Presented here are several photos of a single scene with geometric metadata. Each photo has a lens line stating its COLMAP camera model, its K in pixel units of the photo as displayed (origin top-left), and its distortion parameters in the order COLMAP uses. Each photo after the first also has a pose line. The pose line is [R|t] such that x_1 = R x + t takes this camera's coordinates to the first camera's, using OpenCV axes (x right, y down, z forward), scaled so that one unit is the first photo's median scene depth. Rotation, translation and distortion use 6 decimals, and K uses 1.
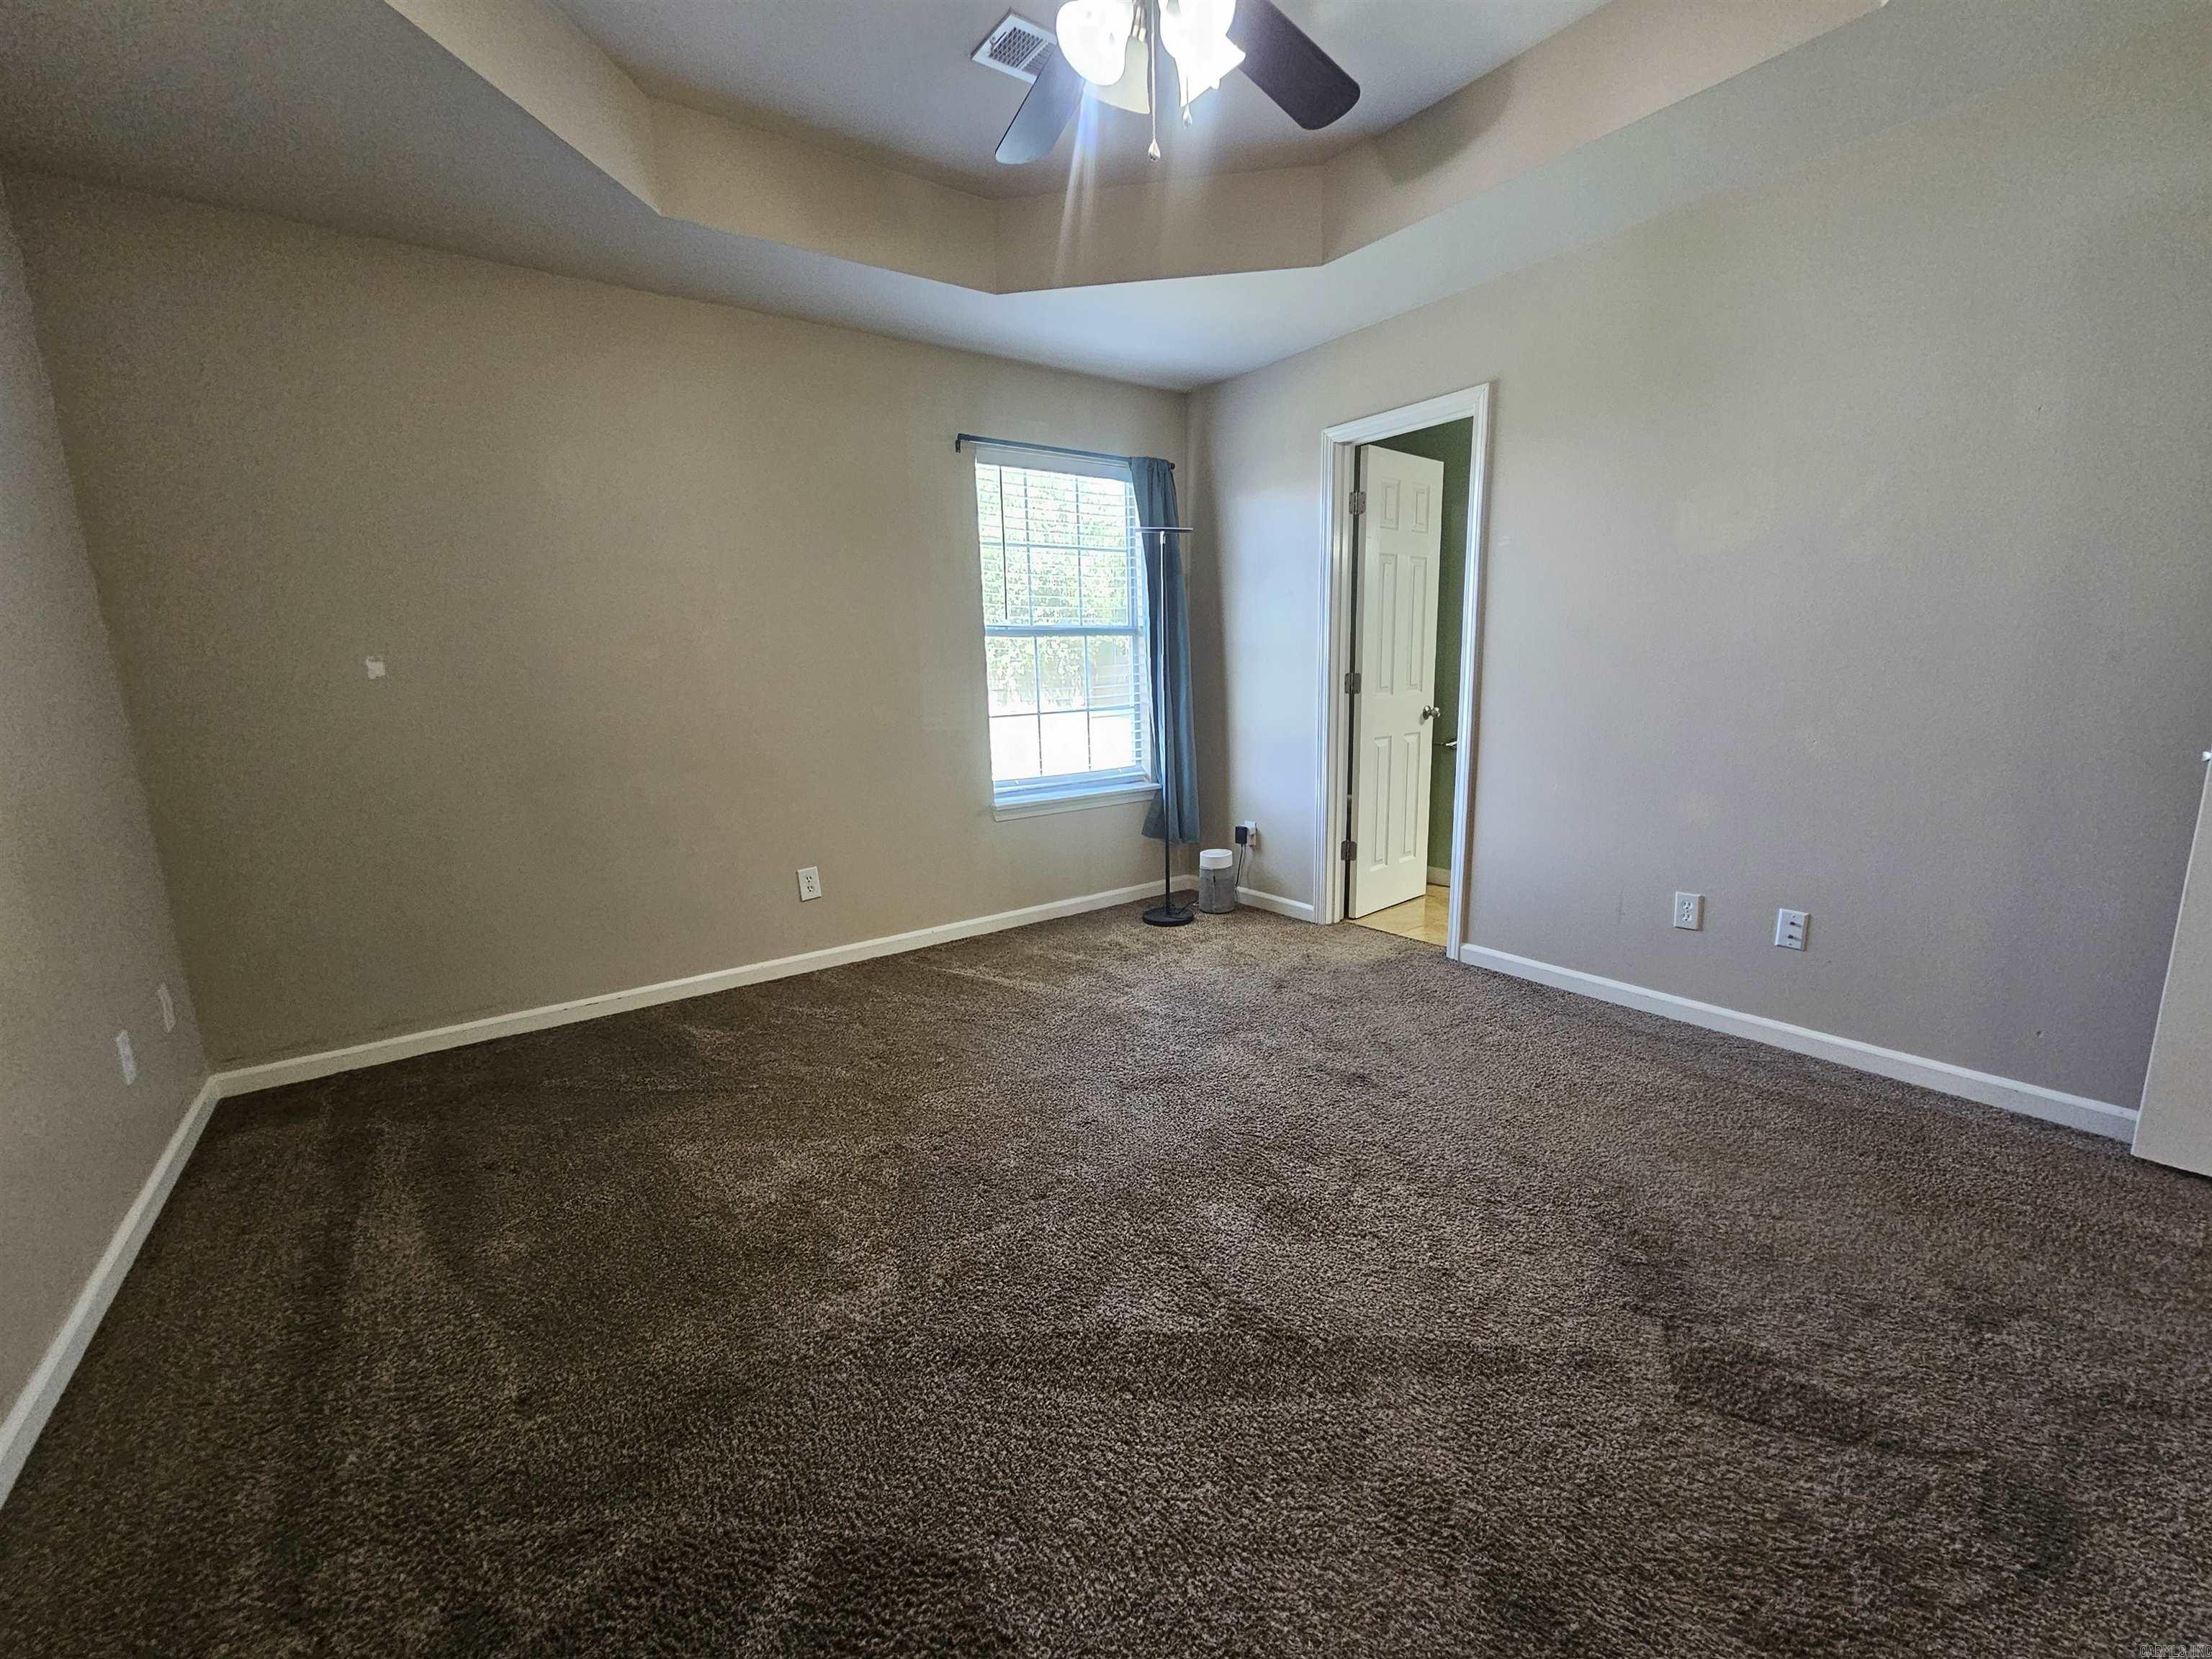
lens RADIAL K [[916.1, 0, 1100.7], [0, 916.1, 838.9], [0, 0, 1]] dist [-0.000102, 0.000524]
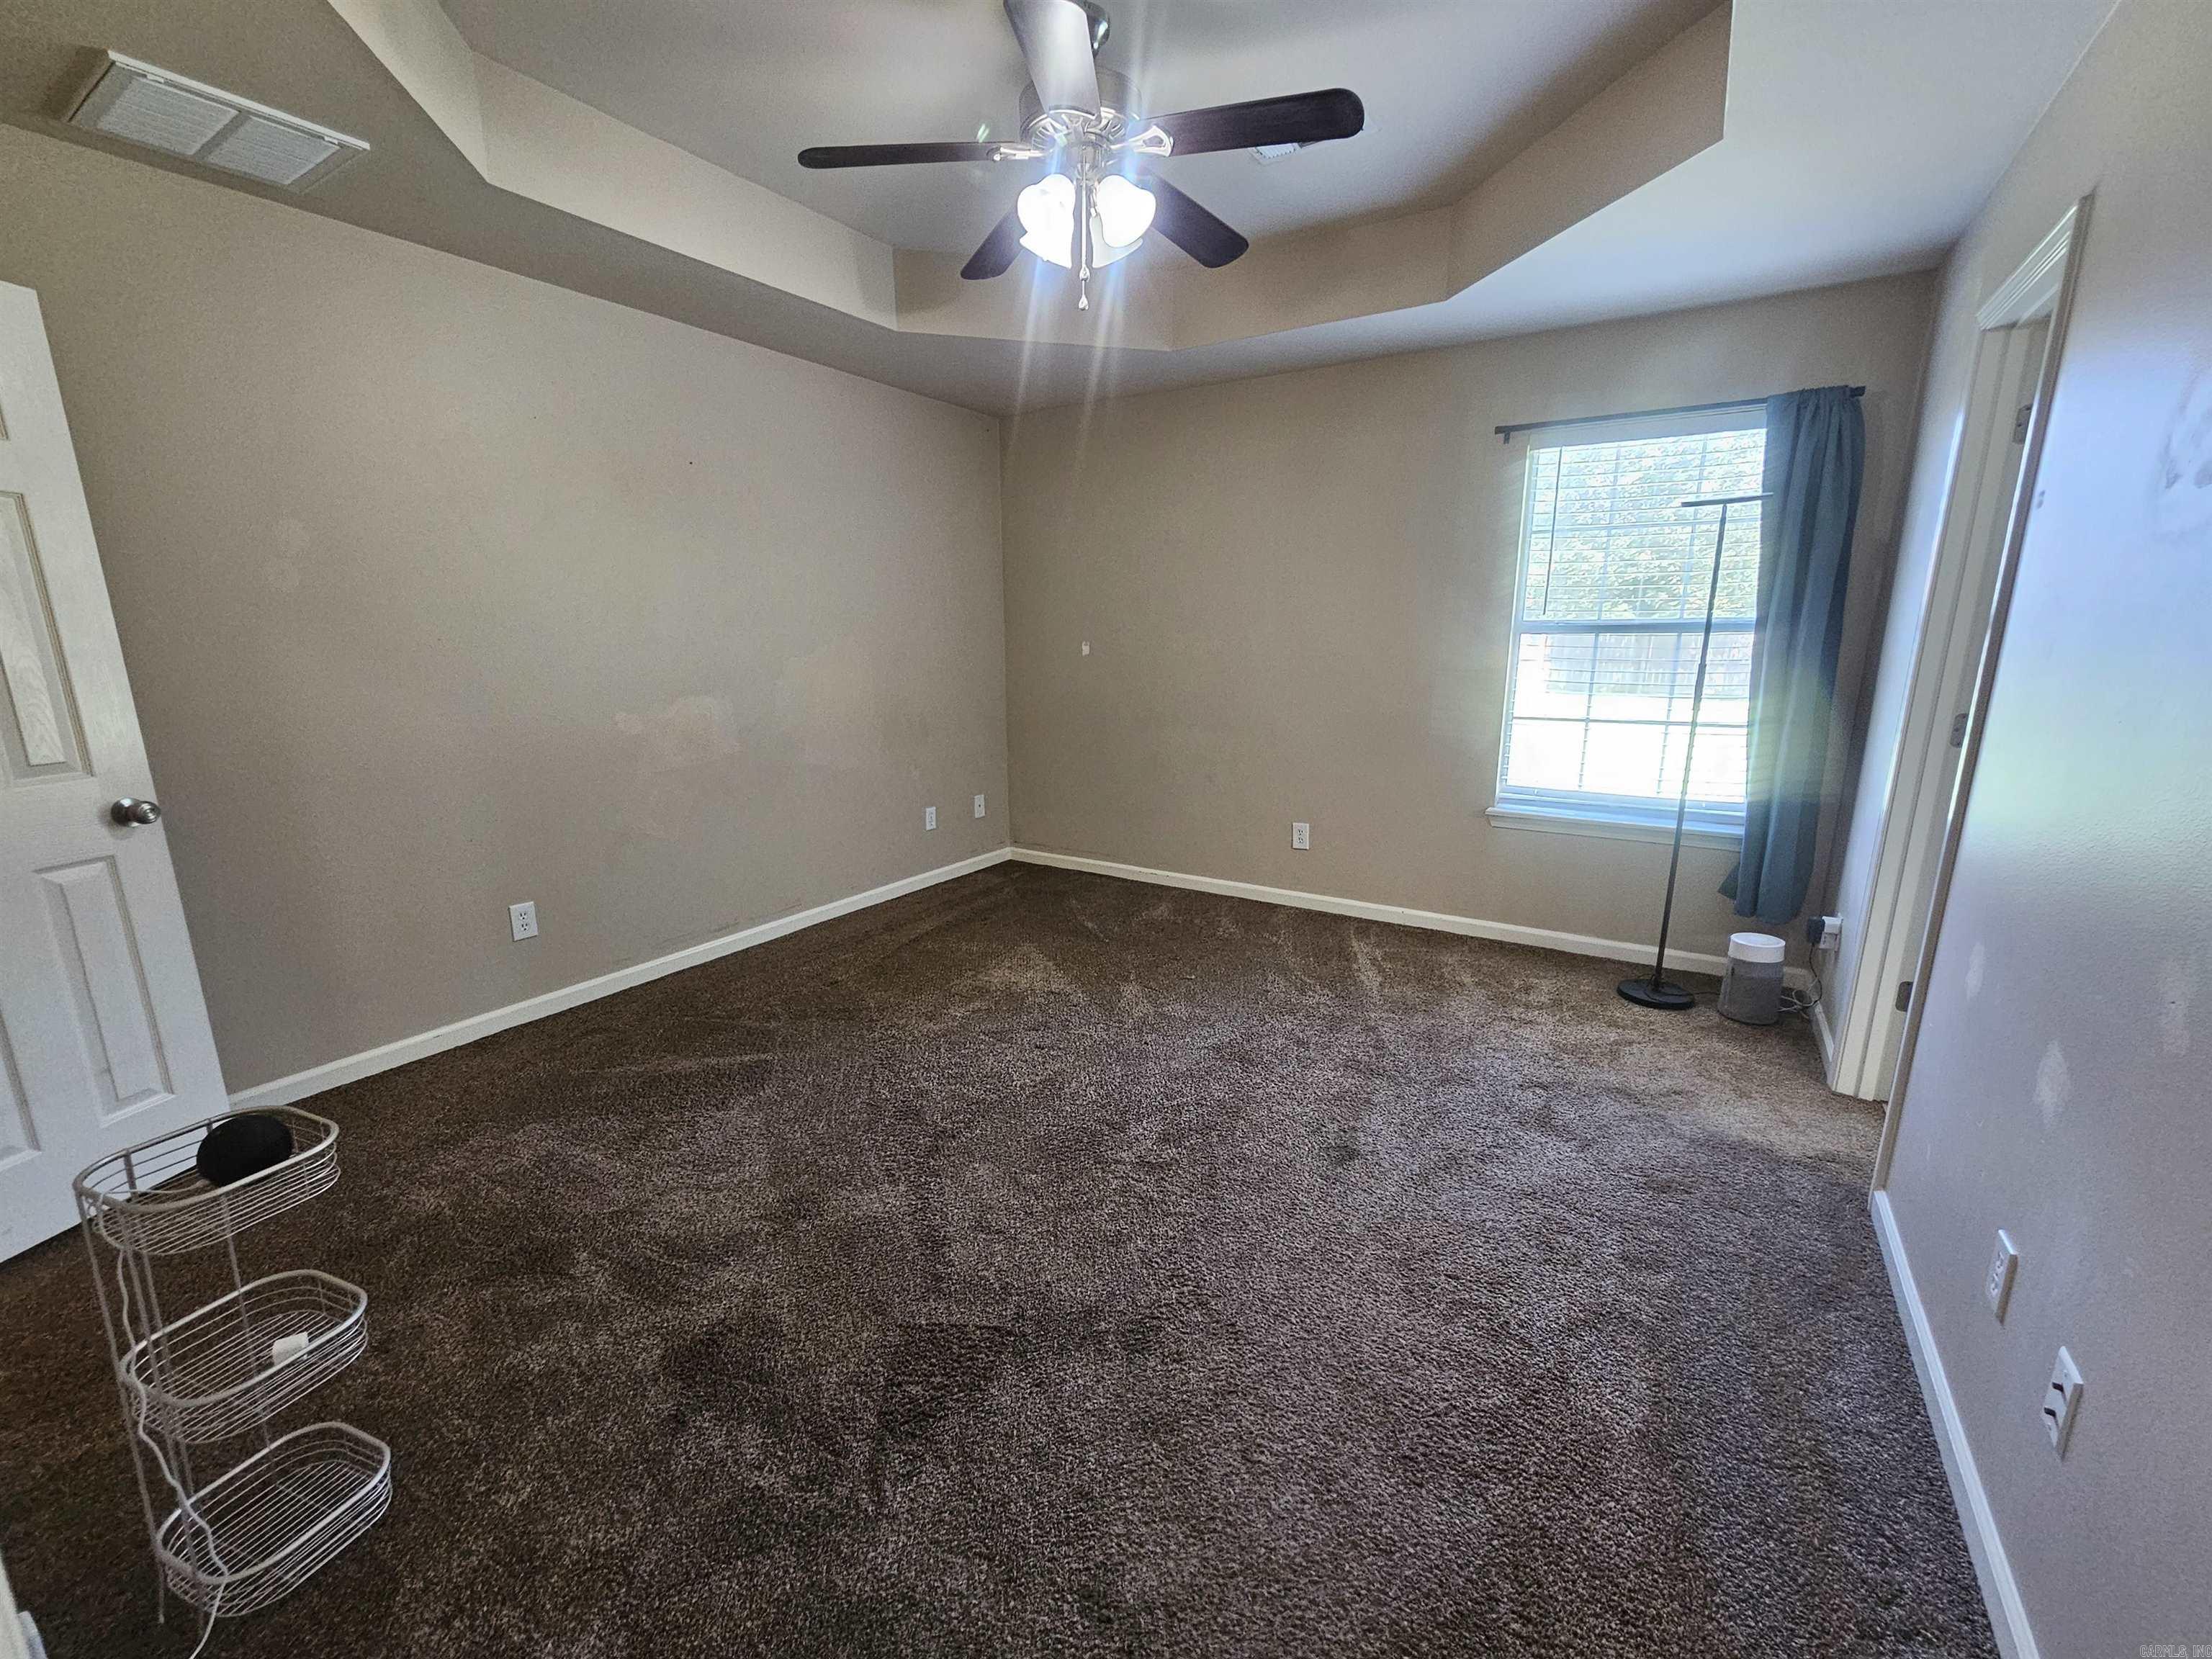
lens RADIAL K [[916.1, 0, 1100.7], [0, 916.1, 838.9], [0, 0, 1]] dist [-0.000102, 0.000524]
pose [[0.363109, 0.235169, -0.901580, 0.655332], [-0.181017, 0.966993, 0.179327, -0.112688], [0.913994, 0.098086, 0.393693, 0.266774]]
